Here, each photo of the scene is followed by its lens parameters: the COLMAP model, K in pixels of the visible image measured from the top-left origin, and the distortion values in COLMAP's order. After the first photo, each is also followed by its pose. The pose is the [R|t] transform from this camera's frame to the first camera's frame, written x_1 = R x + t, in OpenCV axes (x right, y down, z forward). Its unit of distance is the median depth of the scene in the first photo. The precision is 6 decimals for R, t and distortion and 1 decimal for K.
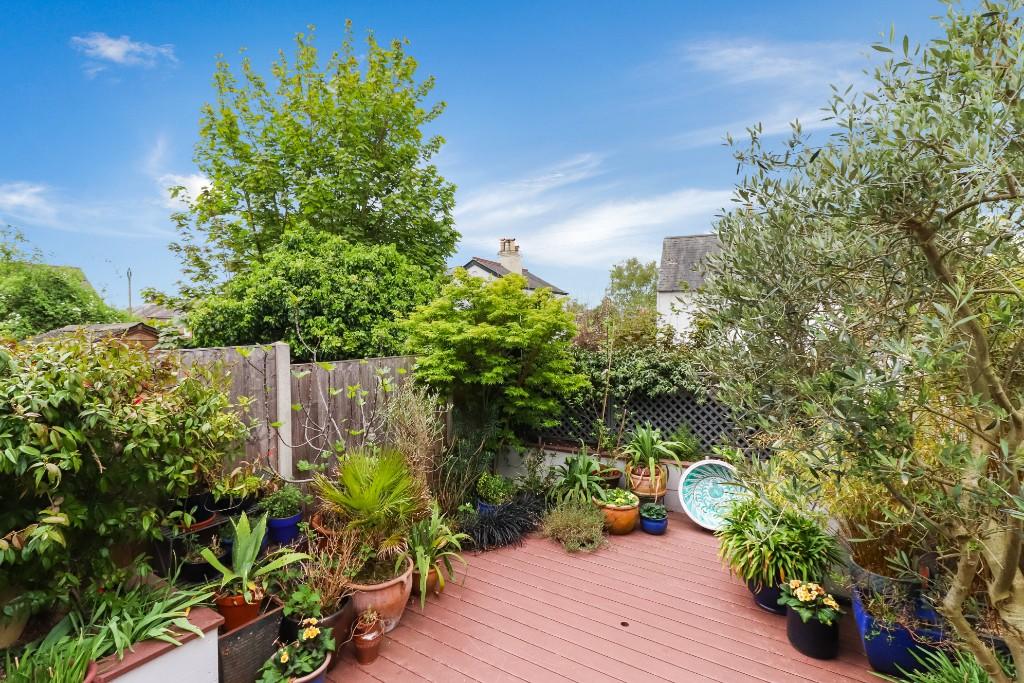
lens RADIAL K [[476.4, 0, 504.5], [0, 476.4, 330.5], [0, 0, 1]] dist [0.009487, -0.000331]
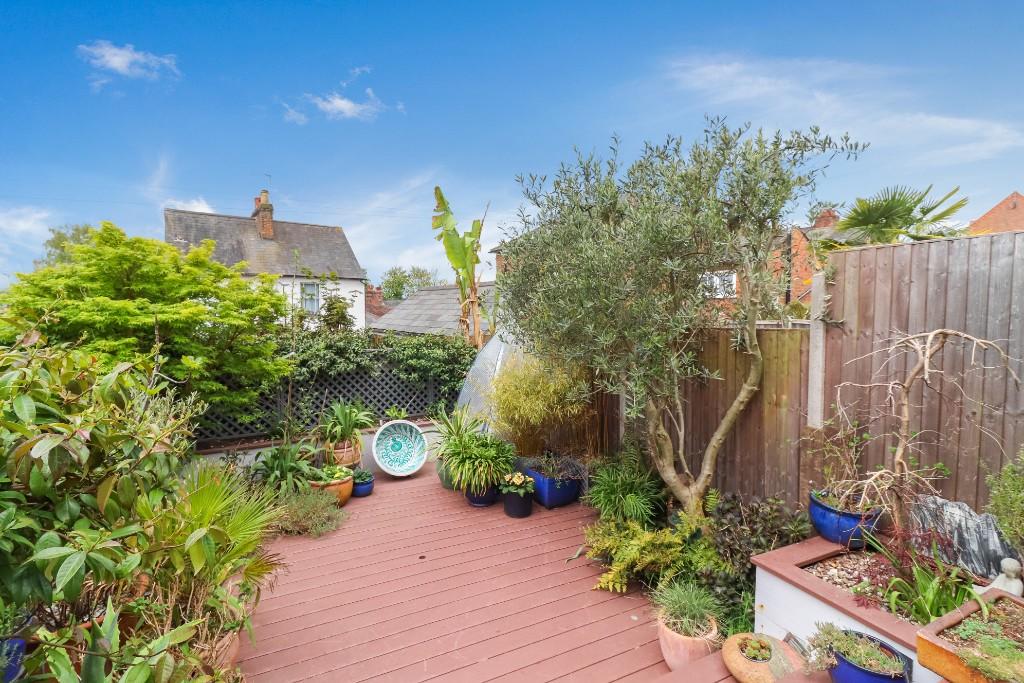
lens RADIAL K [[476.4, 0, 504.5], [0, 476.4, 330.5], [0, 0, 1]] dist [0.009487, -0.000331]
pose [[0.524060, -0.028816, 0.851194, -0.432366], [0.007072, 0.999540, 0.029484, 0.012563], [-0.851652, -0.009432, 0.524022, 0.144396]]
